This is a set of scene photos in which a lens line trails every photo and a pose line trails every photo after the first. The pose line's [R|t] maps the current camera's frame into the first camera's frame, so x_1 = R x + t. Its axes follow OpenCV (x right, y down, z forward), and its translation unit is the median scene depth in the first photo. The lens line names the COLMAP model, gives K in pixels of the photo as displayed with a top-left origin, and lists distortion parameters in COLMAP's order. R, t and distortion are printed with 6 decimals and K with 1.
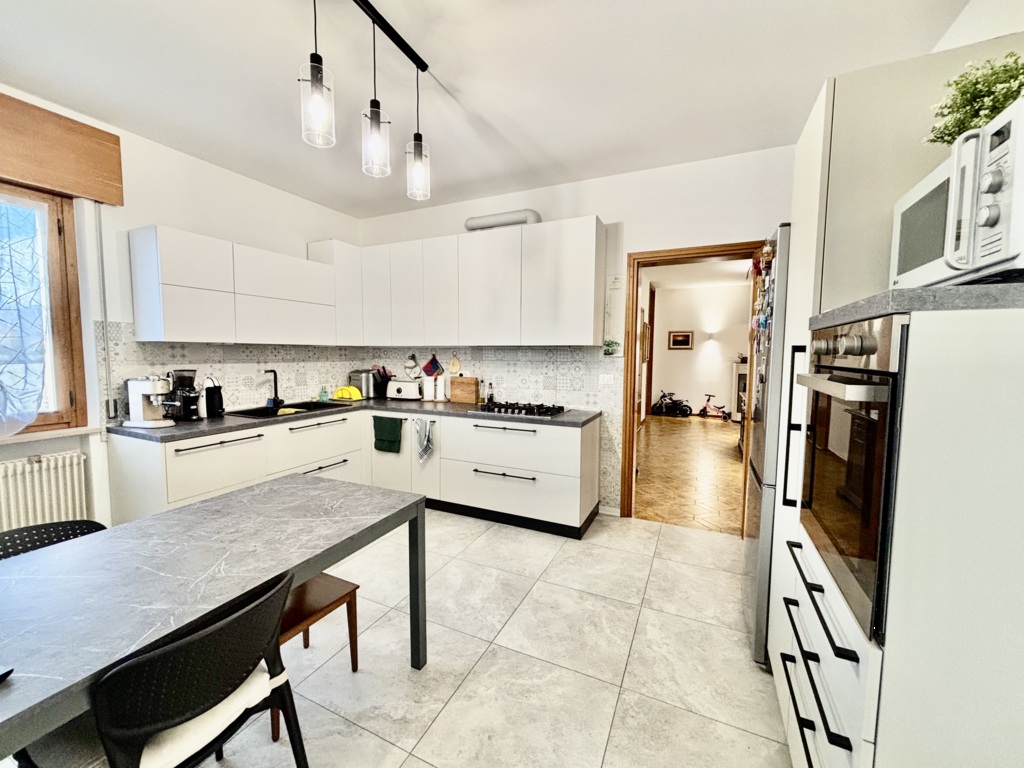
lens RADIAL K [[410.4, 0, 507.3], [0, 410.4, 379.8], [0, 0, 1]] dist [0.000831, 0.000285]
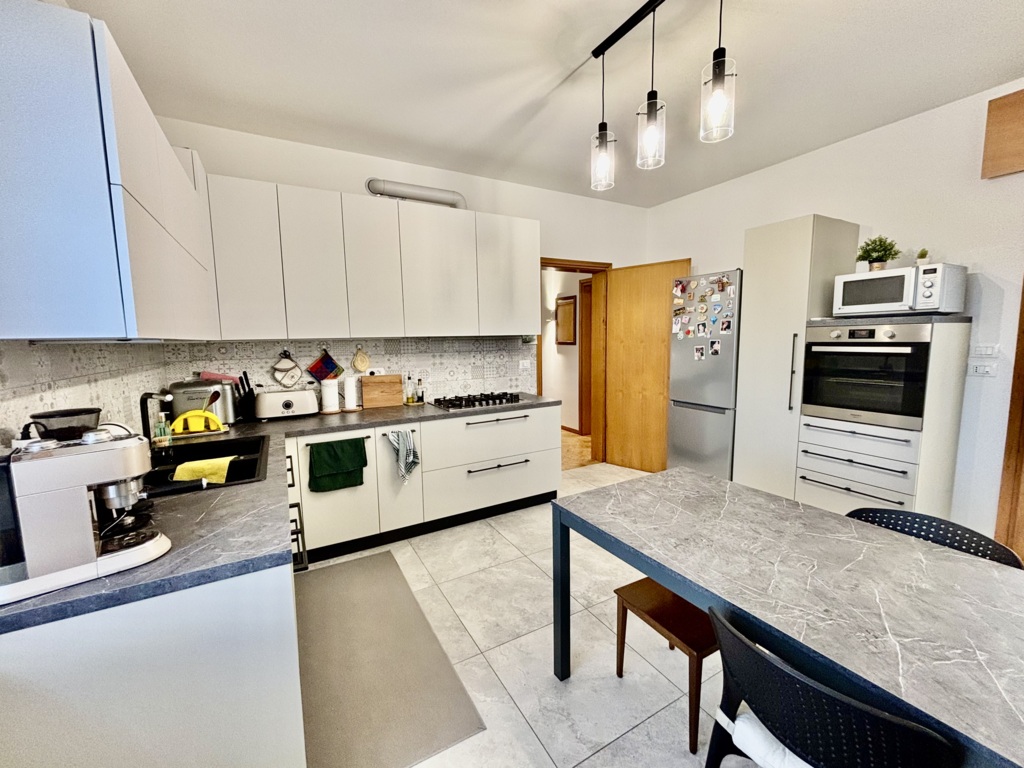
lens RADIAL K [[410.4, 0, 507.3], [0, 410.4, 379.8], [0, 0, 1]] dist [0.000831, 0.000285]
pose [[0.574500, -0.101114, 0.812235, -0.701270], [0.077623, 0.994598, 0.068913, -0.039231], [-0.814816, 0.023458, 0.579246, 0.361992]]
